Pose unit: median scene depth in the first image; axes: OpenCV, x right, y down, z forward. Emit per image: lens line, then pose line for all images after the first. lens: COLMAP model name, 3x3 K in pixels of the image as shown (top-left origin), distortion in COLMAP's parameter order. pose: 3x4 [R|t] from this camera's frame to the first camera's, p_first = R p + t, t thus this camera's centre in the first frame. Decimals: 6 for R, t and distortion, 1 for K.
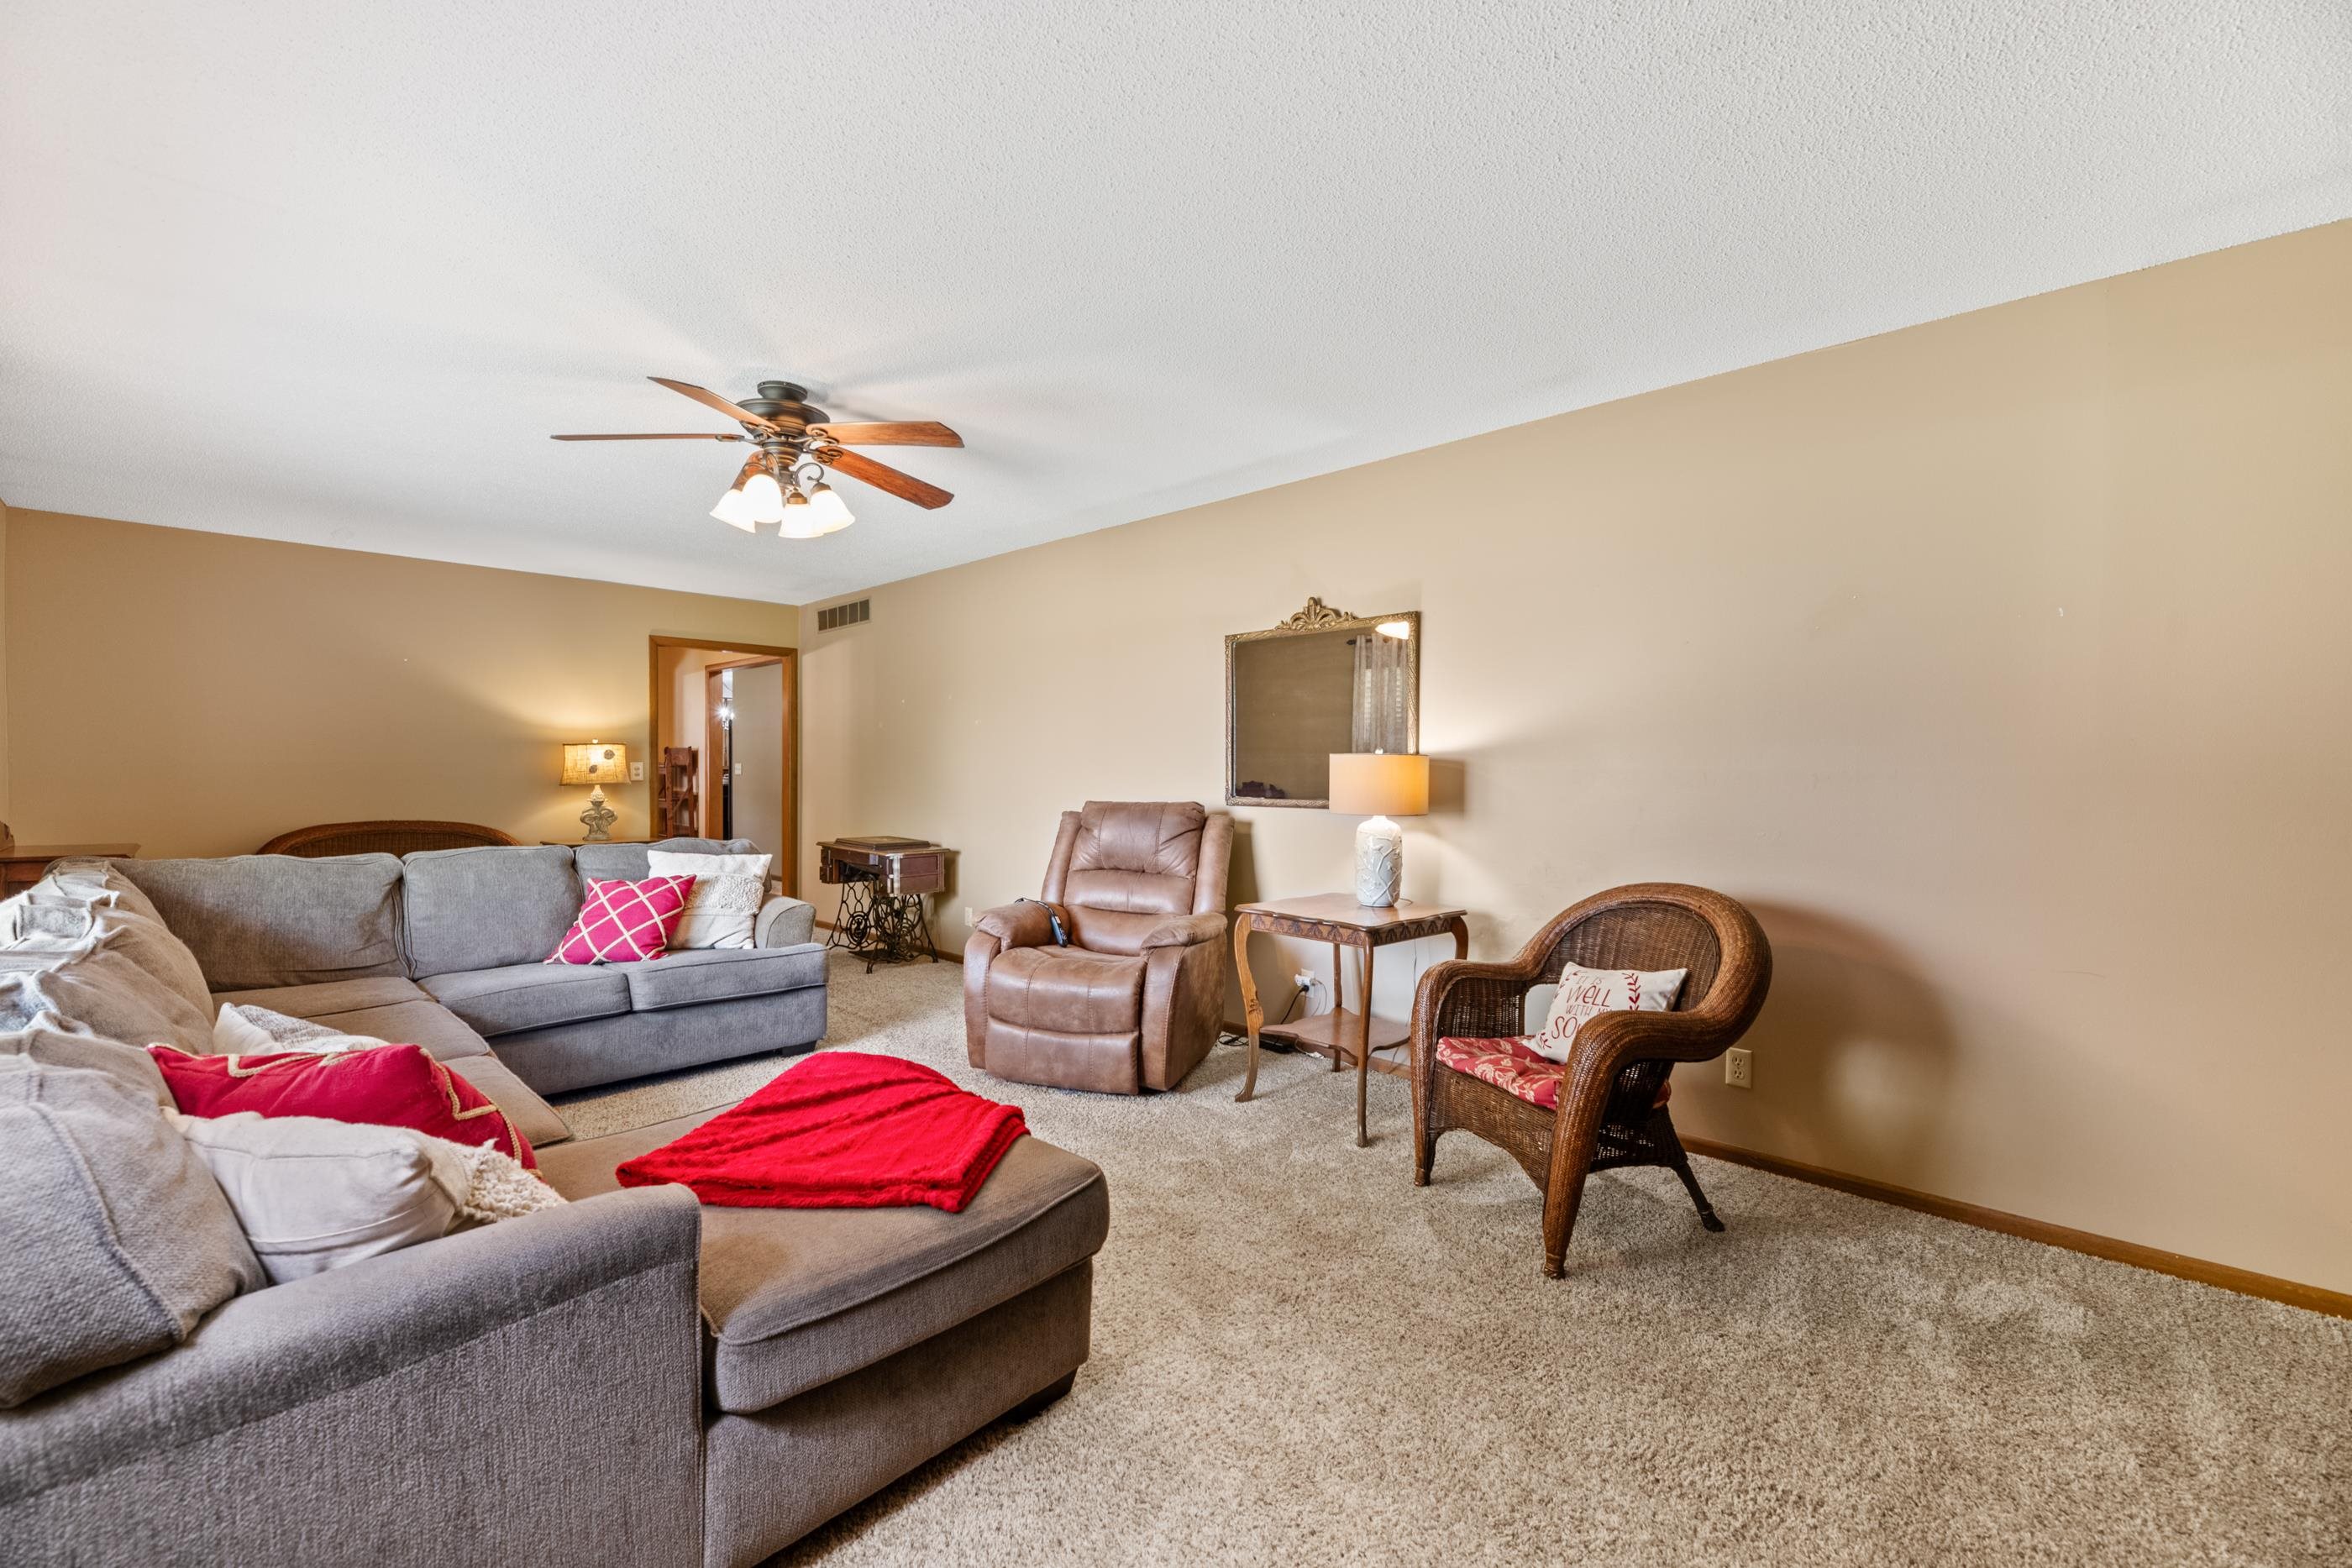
lens RADIAL K [[959.7, 0, 1166.6], [0, 959.7, 793.7], [0, 0, 1]] dist [-0.000410, -0.000031]
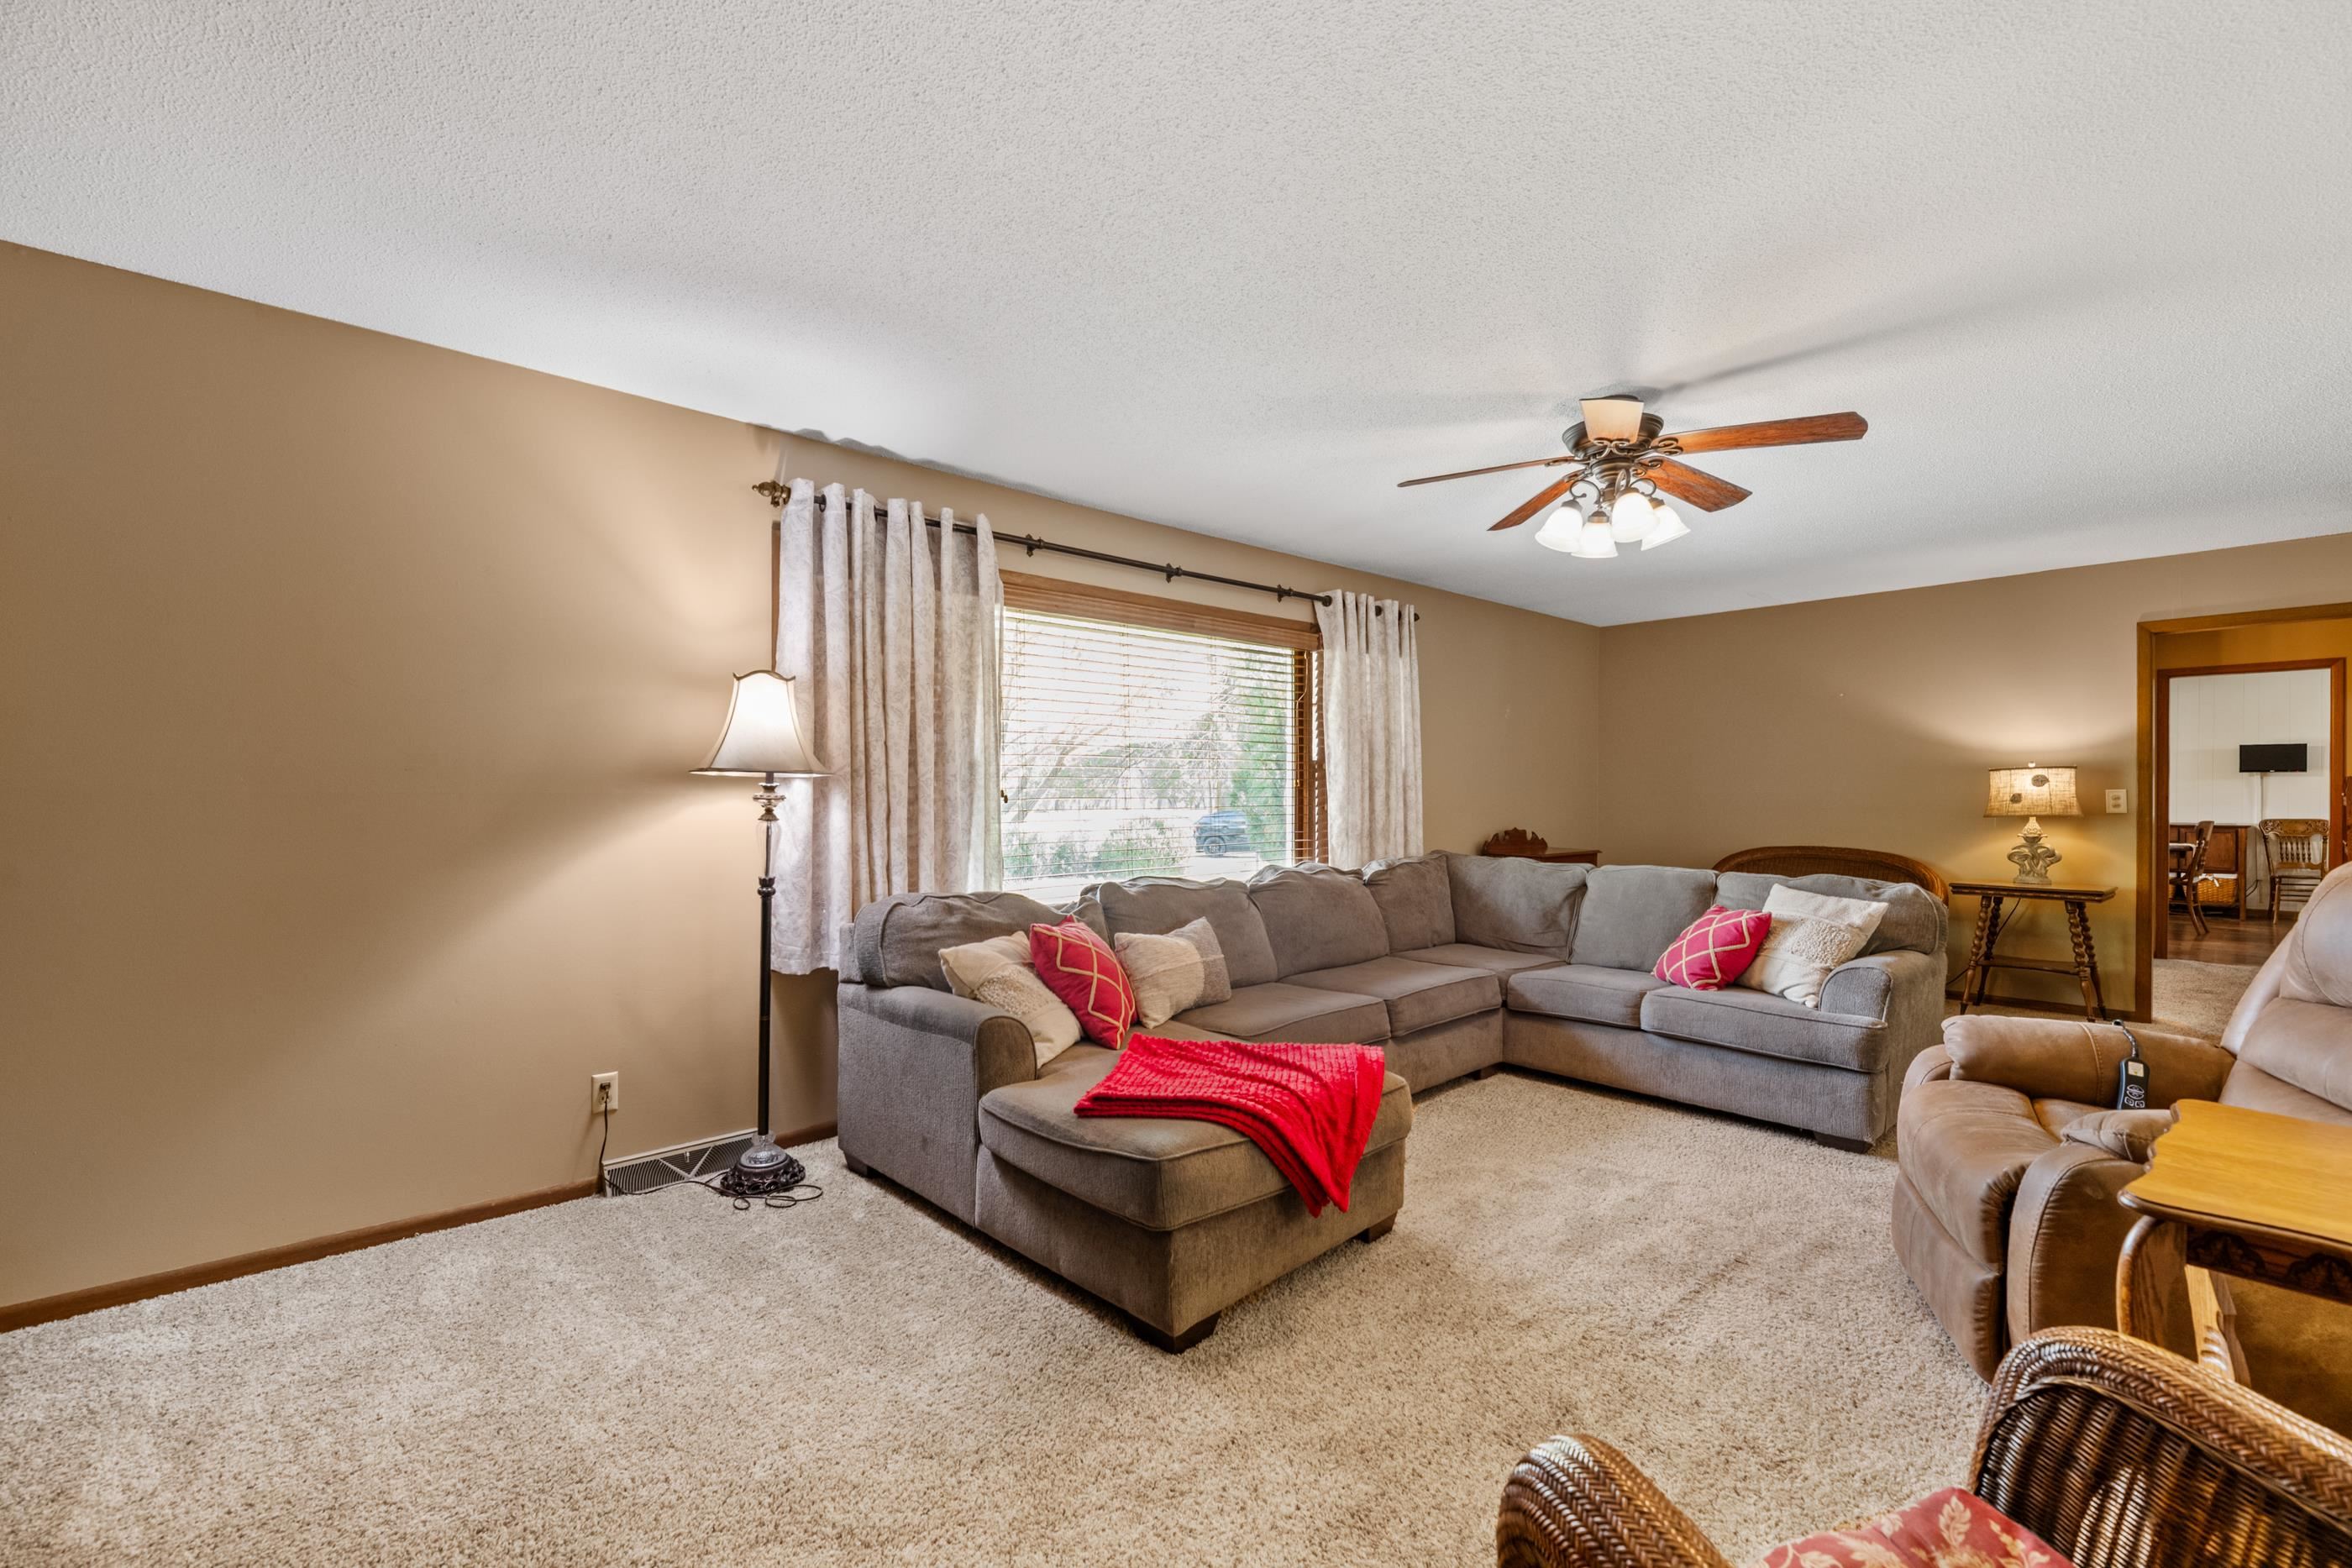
lens RADIAL K [[983.9, 0, 1172.8], [0, 983.9, 781.9], [0, 0, 1]] dist [-0.003628, -0.000494]
pose [[-0.037030, -0.018212, -0.999148, 0.477923], [-0.025751, 0.999519, -0.017264, -0.009528], [0.998982, 0.025090, -0.037481, 0.467967]]
